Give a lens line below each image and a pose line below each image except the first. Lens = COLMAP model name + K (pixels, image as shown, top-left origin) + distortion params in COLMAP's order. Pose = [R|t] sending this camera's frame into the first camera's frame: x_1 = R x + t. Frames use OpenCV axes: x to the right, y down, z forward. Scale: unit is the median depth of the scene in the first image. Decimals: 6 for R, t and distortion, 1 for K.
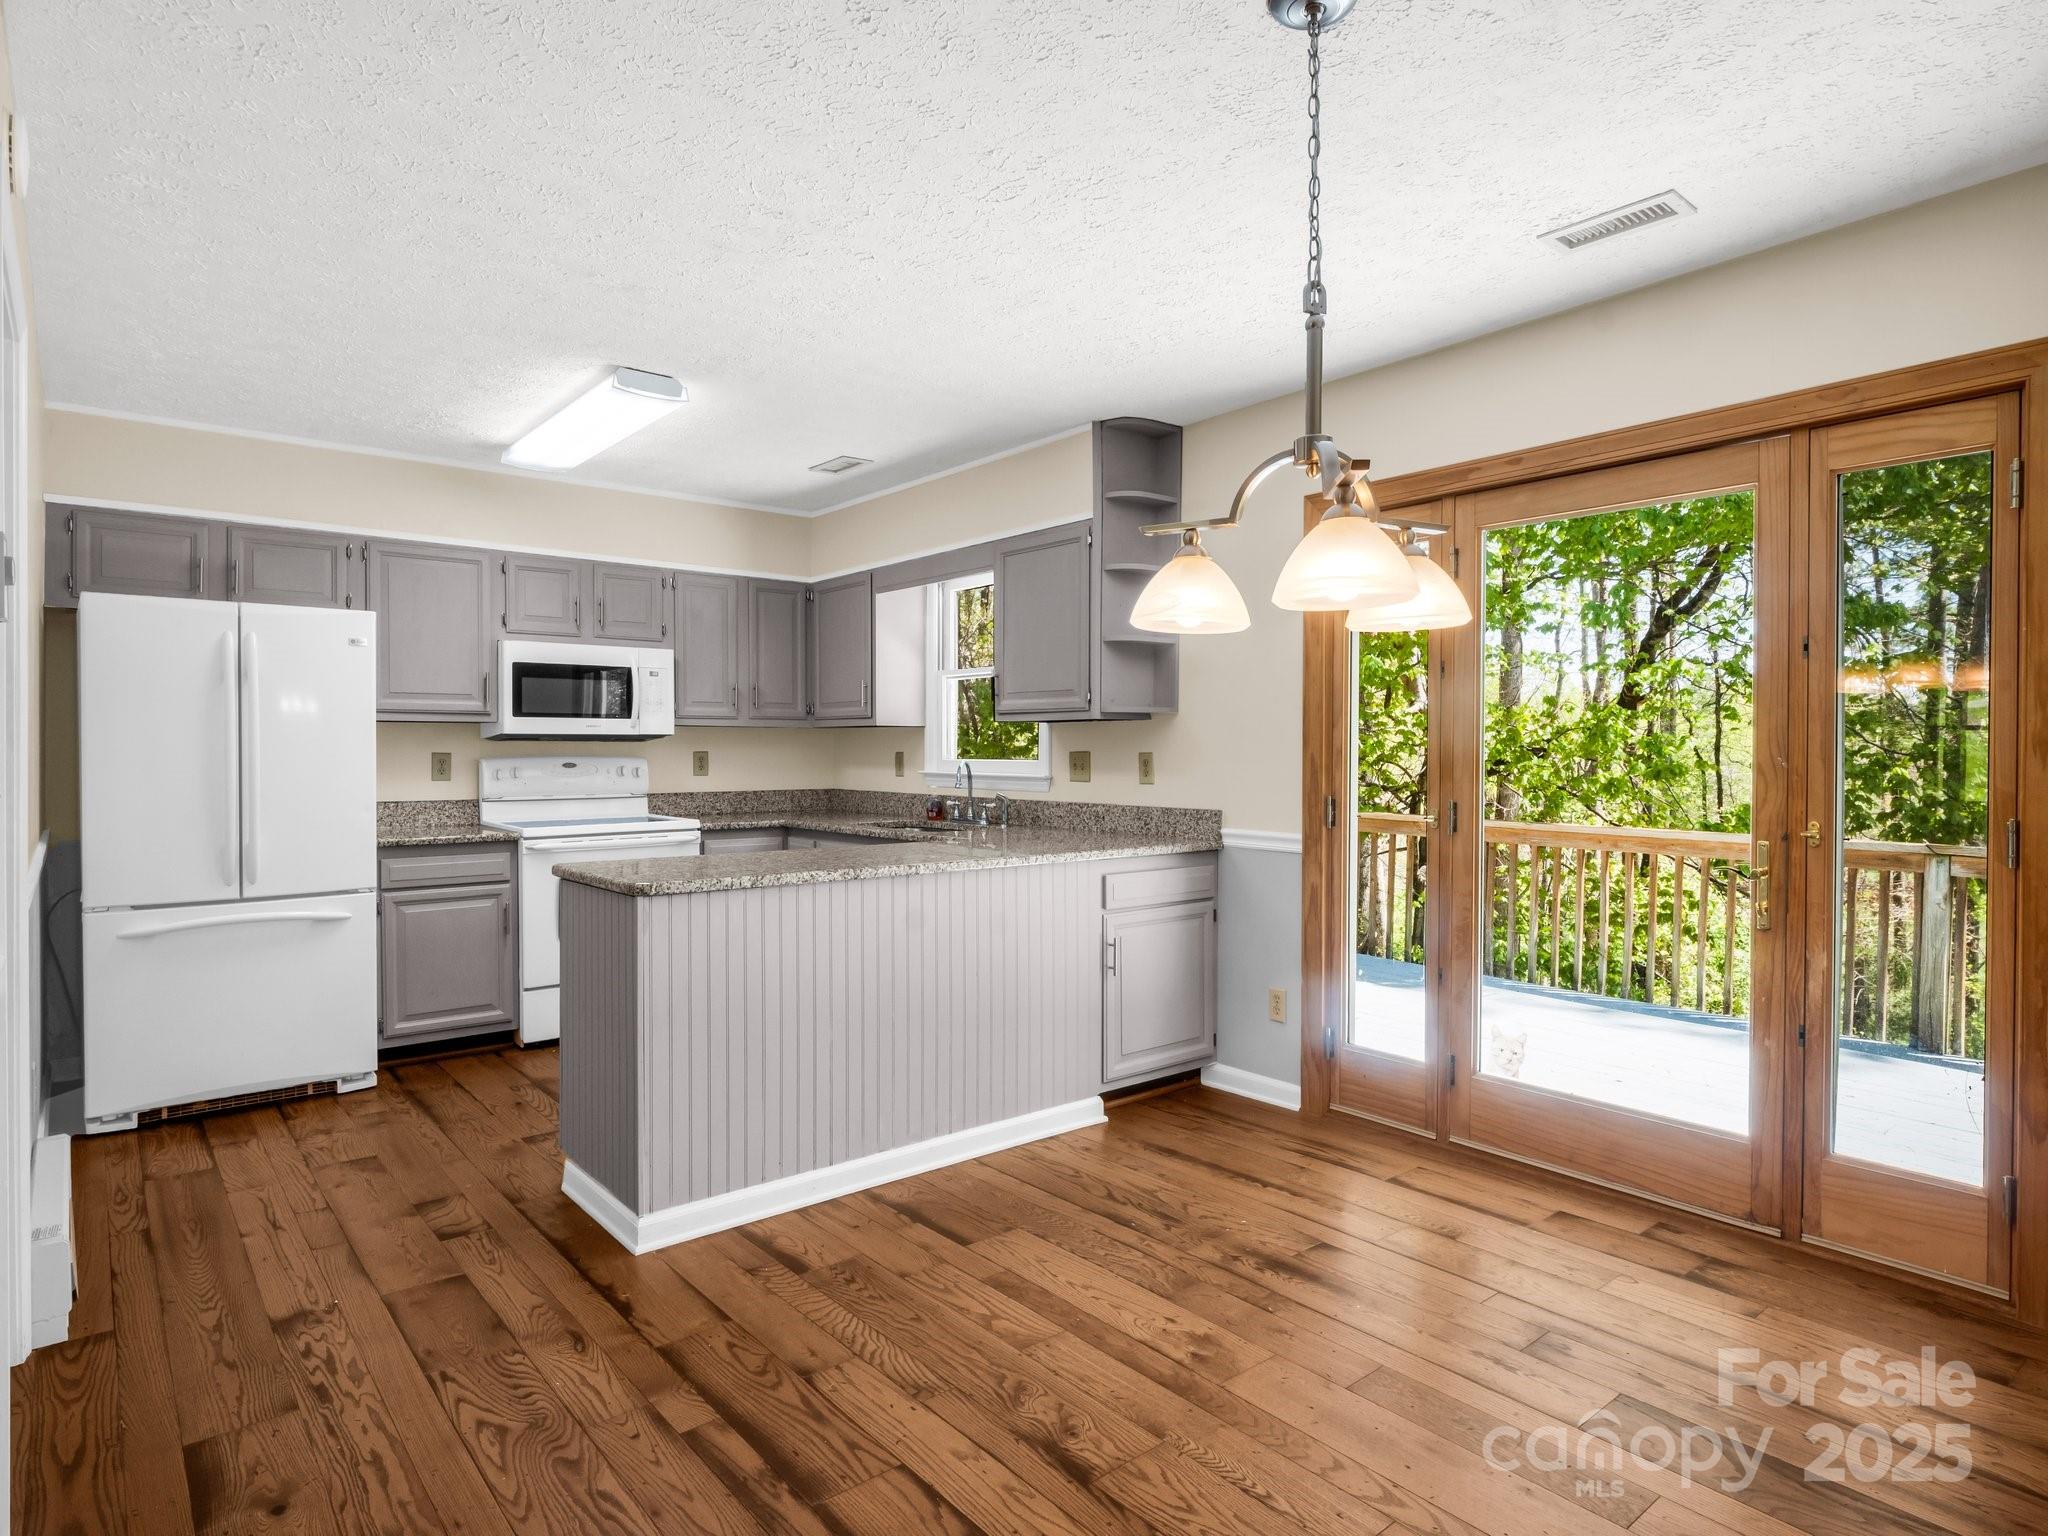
lens RADIAL K [[1147.3, 0, 1008.9], [0, 1147.3, 762.1], [0, 0, 1]] dist [0.005177, -0.008176]
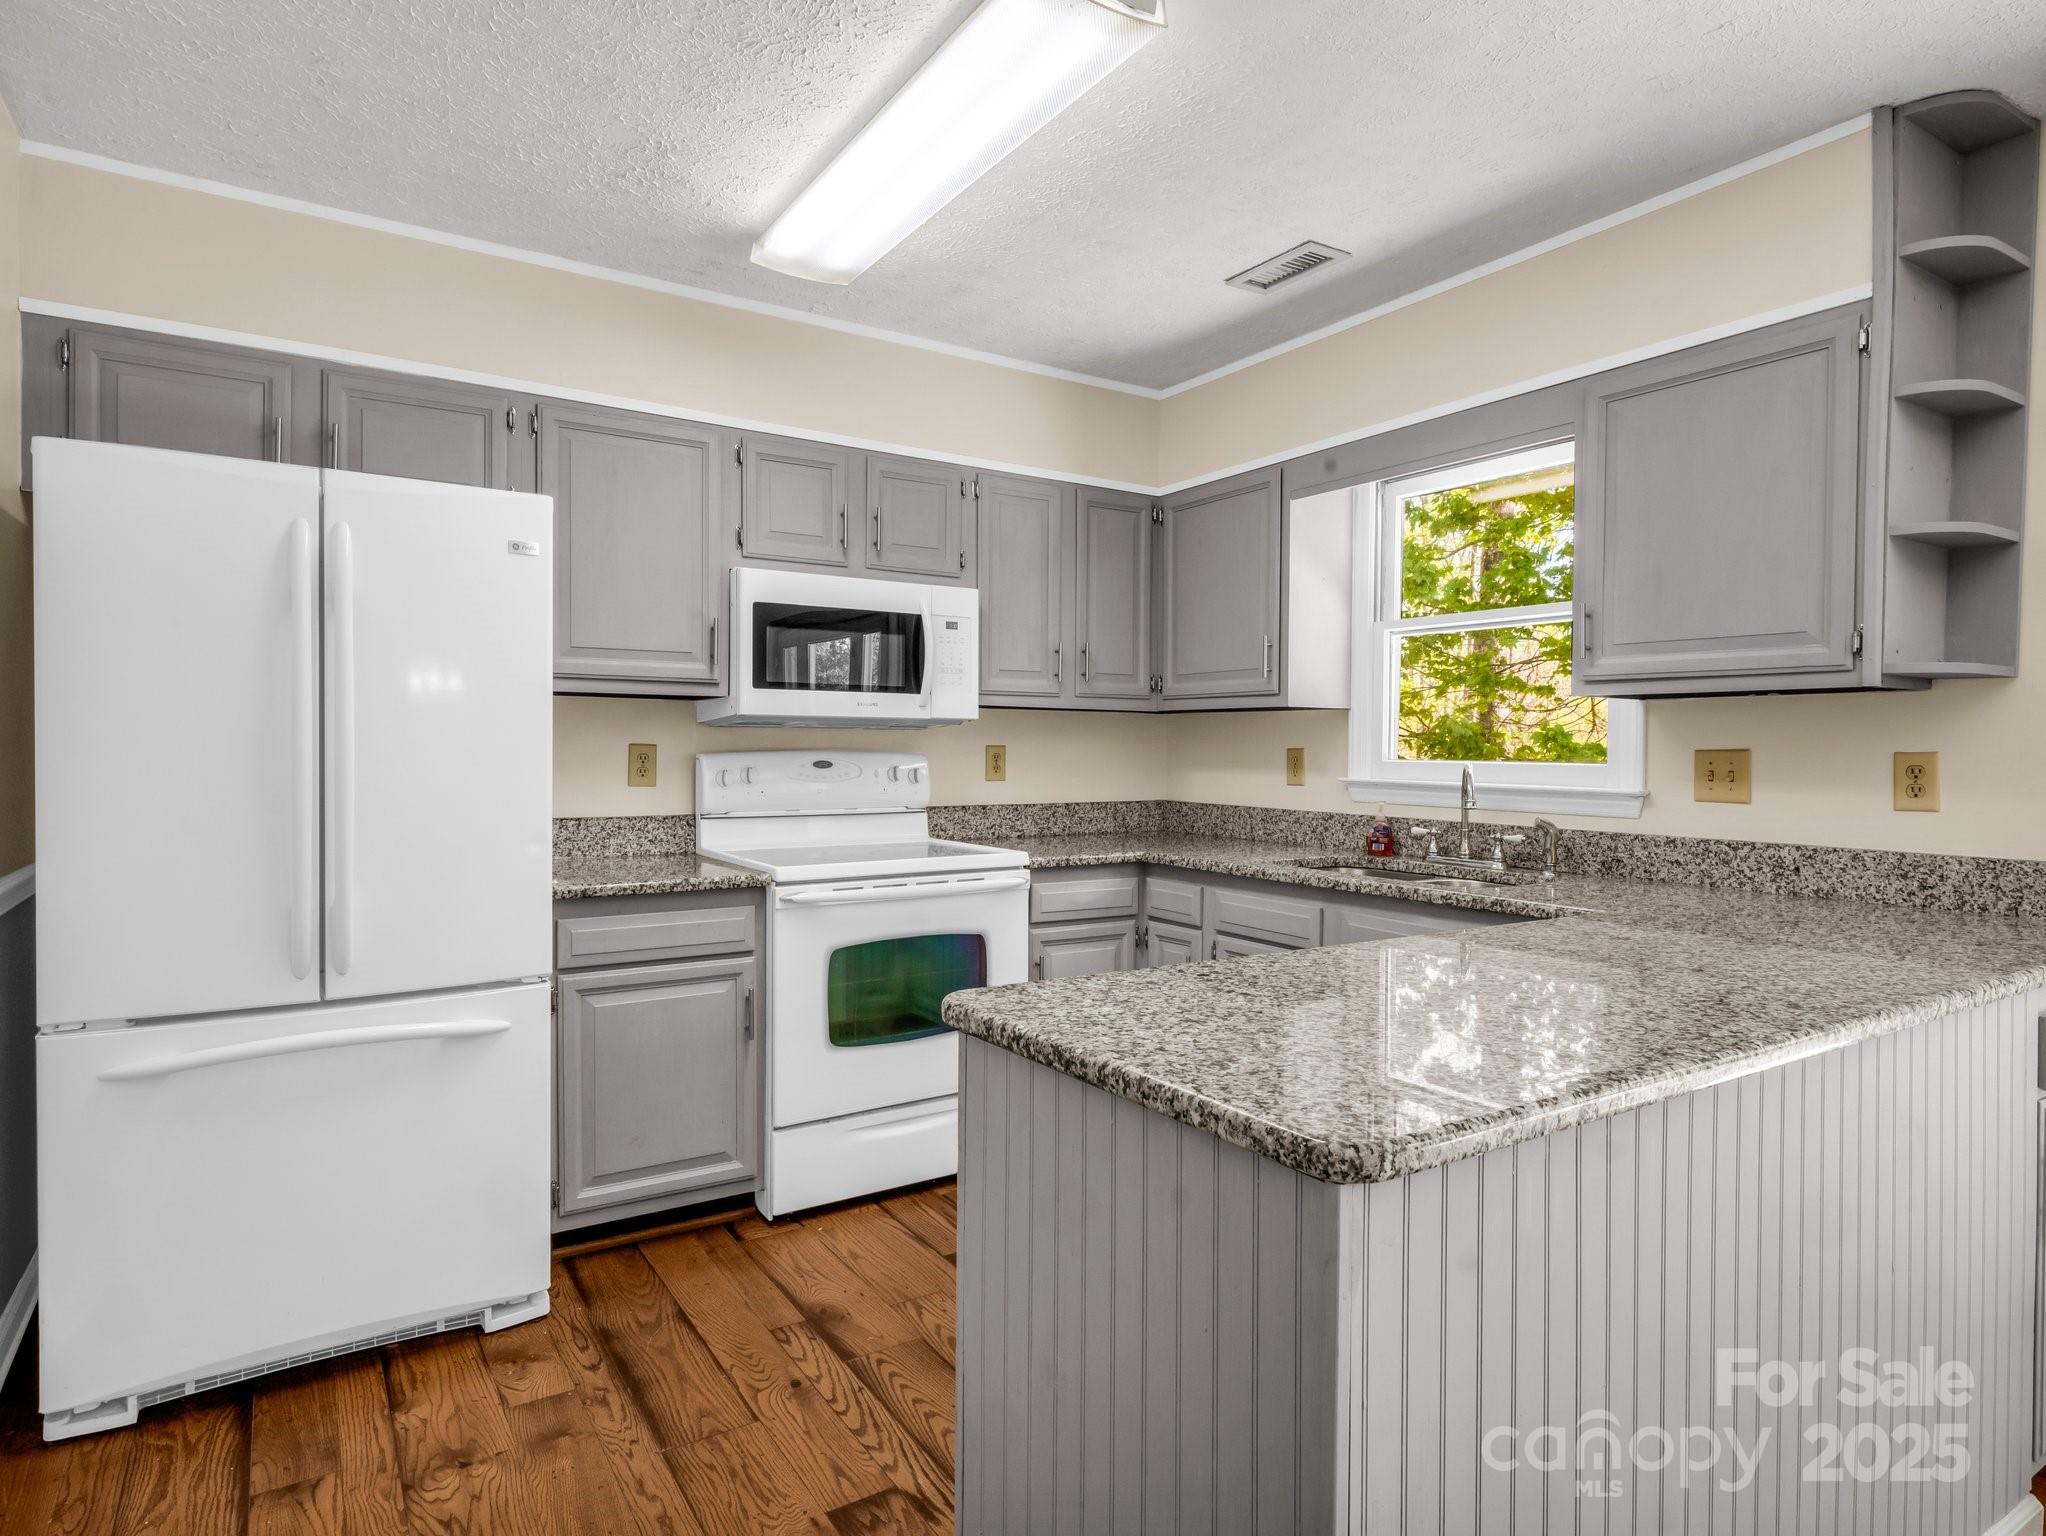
lens RADIAL K [[1146.2, 0, 1008.3], [0, 1146.2, 765.6], [0, 0, 1]] dist [0.005177, -0.008176]
pose [[0.993491, 0.009328, -0.113531, -0.243903], [-0.008819, 0.999949, 0.004980, -0.000925], [0.113572, -0.003947, 0.993522, 0.428640]]
